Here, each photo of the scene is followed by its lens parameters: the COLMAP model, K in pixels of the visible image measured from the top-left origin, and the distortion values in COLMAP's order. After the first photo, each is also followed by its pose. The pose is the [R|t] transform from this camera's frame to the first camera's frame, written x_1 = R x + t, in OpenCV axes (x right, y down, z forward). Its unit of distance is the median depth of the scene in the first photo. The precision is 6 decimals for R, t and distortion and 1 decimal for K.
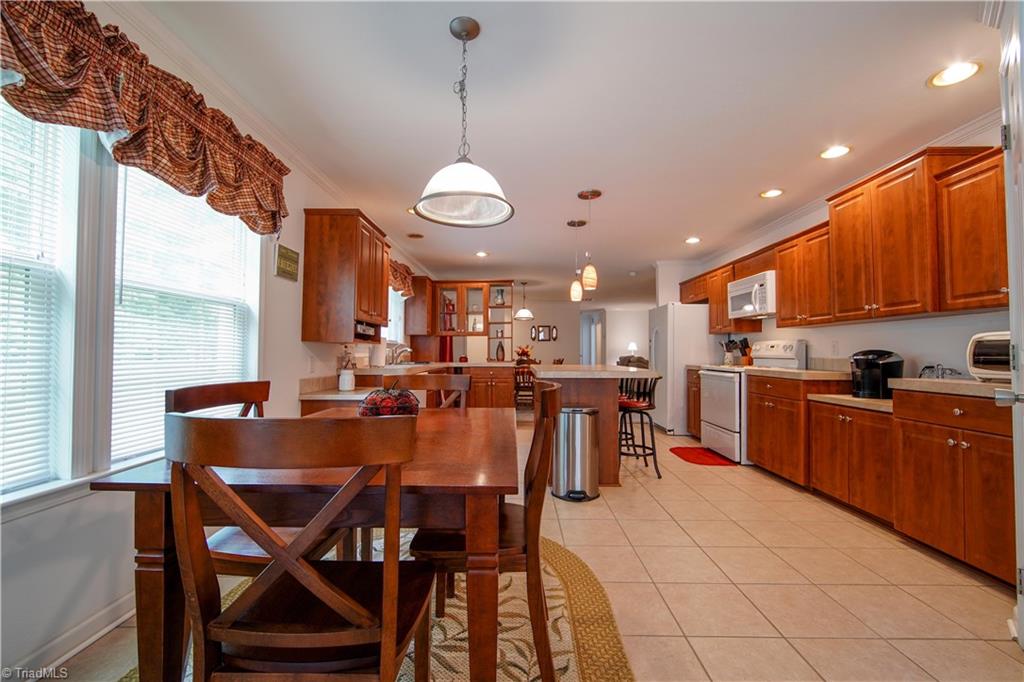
lens RADIAL K [[418.8, 0, 519.9], [0, 418.8, 341.1], [0, 0, 1]] dist [-0.009890, -0.000983]
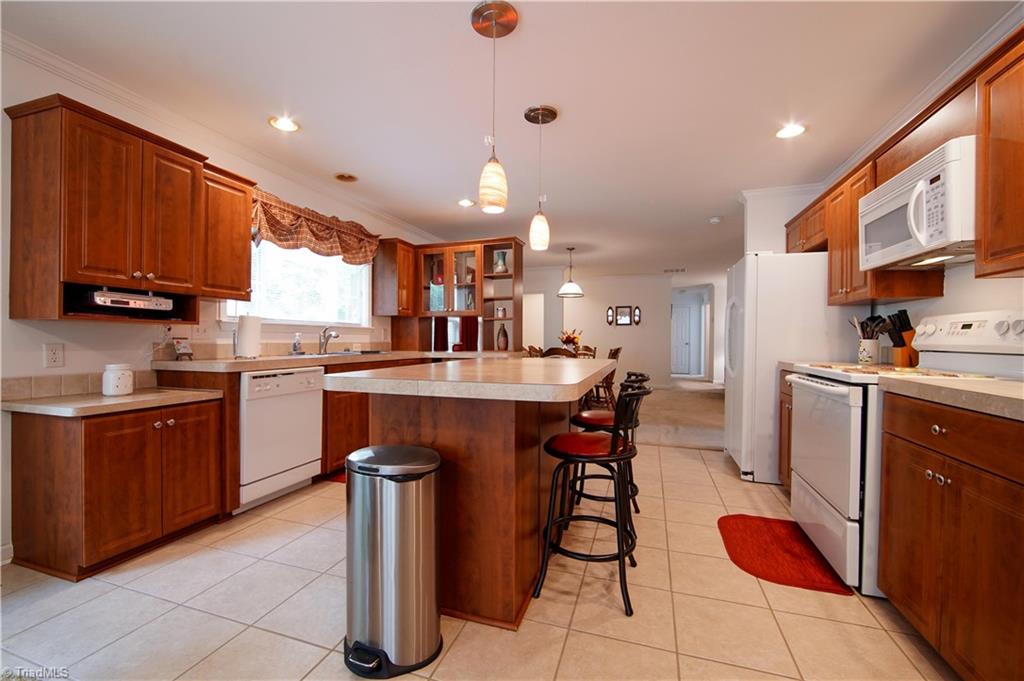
lens RADIAL K [[417.2, 0, 520.9], [0, 417.2, 344.5], [0, 0, 1]] dist [-0.012347, 0.000022]
pose [[0.951357, 0.006511, -0.308023, 0.273716], [0.005361, 0.999275, 0.037680, 0.012821], [0.308045, -0.037498, 0.950632, 0.415340]]
